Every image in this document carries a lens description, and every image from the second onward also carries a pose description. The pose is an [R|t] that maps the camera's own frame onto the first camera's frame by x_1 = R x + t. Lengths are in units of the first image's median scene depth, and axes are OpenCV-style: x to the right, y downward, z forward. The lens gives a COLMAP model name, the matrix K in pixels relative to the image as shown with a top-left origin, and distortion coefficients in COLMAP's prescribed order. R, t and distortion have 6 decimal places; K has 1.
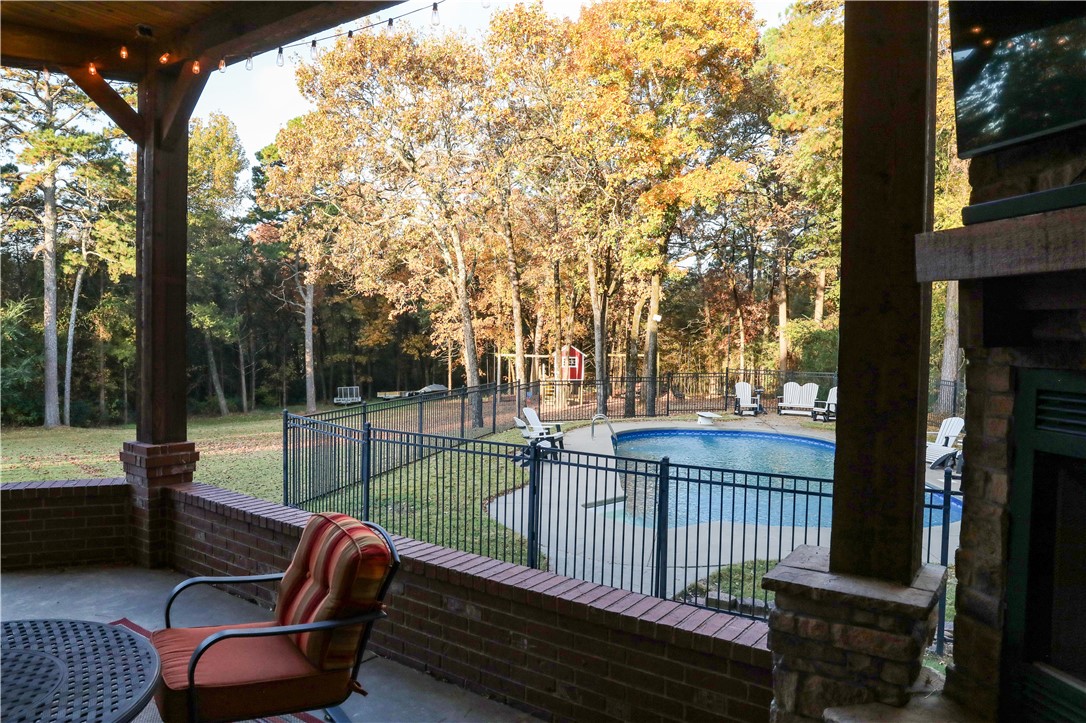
lens RADIAL K [[735.0, 0, 543.0], [0, 735.0, 361.5], [0, 0, 1]] dist [-0.099669, 0.074770]
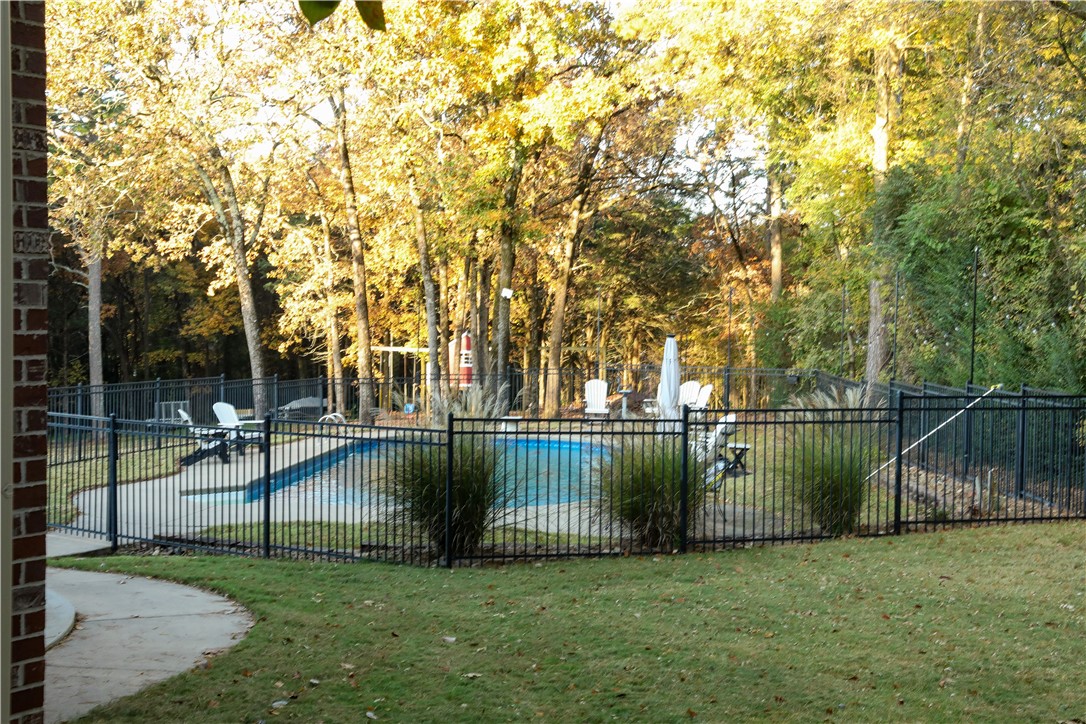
lens RADIAL K [[1313.5, 0, 543.0], [0, 1313.5, 362.0], [0, 0, 1]] dist [-0.011752, -0.005774]
pose [[0.998972, -0.001237, -0.045305, 0.131455], [0.001122, 0.999996, -0.002578, 0.005405], [0.045308, 0.002525, 0.998970, -0.149640]]
